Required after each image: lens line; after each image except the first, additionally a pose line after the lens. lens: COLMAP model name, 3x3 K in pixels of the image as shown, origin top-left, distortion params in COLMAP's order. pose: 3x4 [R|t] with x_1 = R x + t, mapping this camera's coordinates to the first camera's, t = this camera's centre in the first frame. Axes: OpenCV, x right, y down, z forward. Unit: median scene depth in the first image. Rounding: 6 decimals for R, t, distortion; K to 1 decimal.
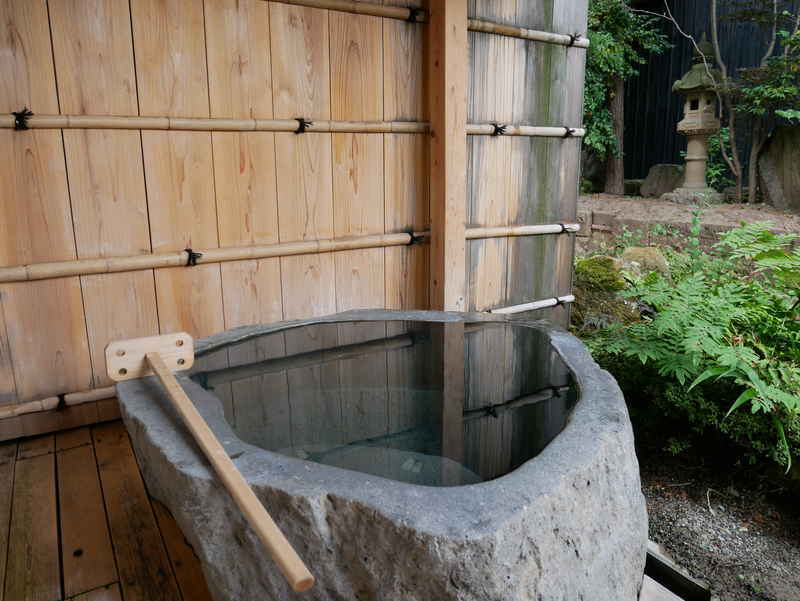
lens RADIAL K [[569.4, 0, 397.8], [0, 569.4, 302.1], [0, 0, 1]] dist [-0.056006, 0.006013]
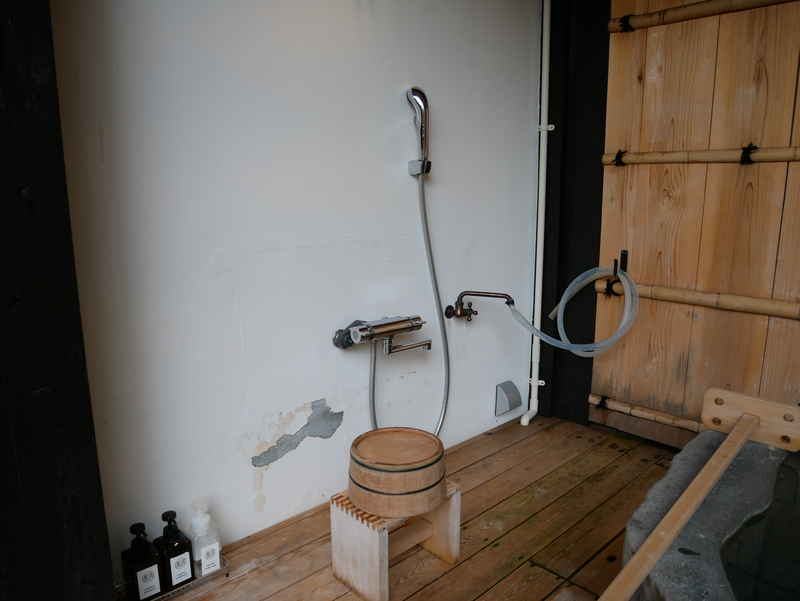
lens RADIAL K [[569.4, 0, 418.5], [0, 569.4, 298.5], [0, 0, 1]] dist [-0.056006, 0.006013]
pose [[0.208699, 0.185716, -0.960184, 0.176241], [-0.242504, 0.960969, 0.133159, -0.050175], [0.947437, 0.205058, 0.245590, 0.178639]]
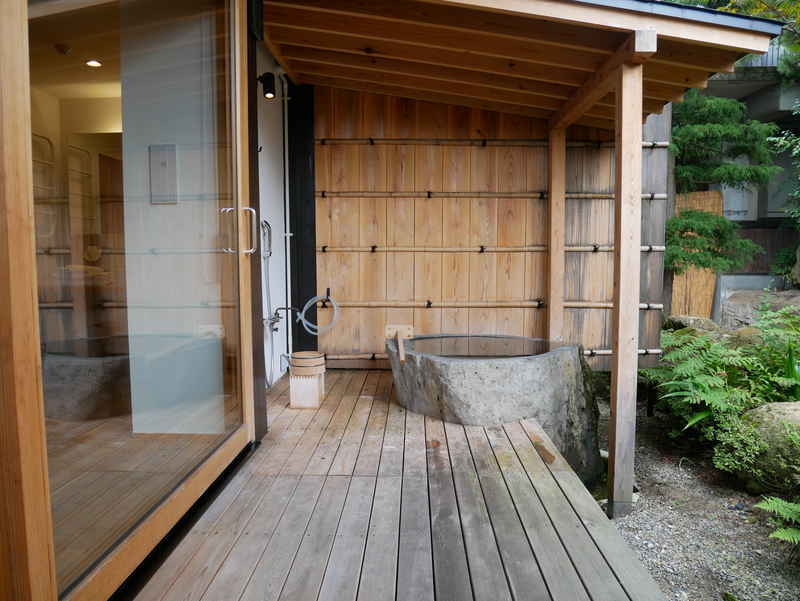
lens RADIAL K [[569.4, 0, 402.4], [0, 569.4, 302.1], [0, 0, 1]] dist [-0.056006, 0.006013]
pose [[0.837038, 0.044556, -0.545327, 0.791020], [-0.135903, 0.982375, -0.128337, 0.219574], [0.529998, 0.181535, 0.828340, -0.973563]]
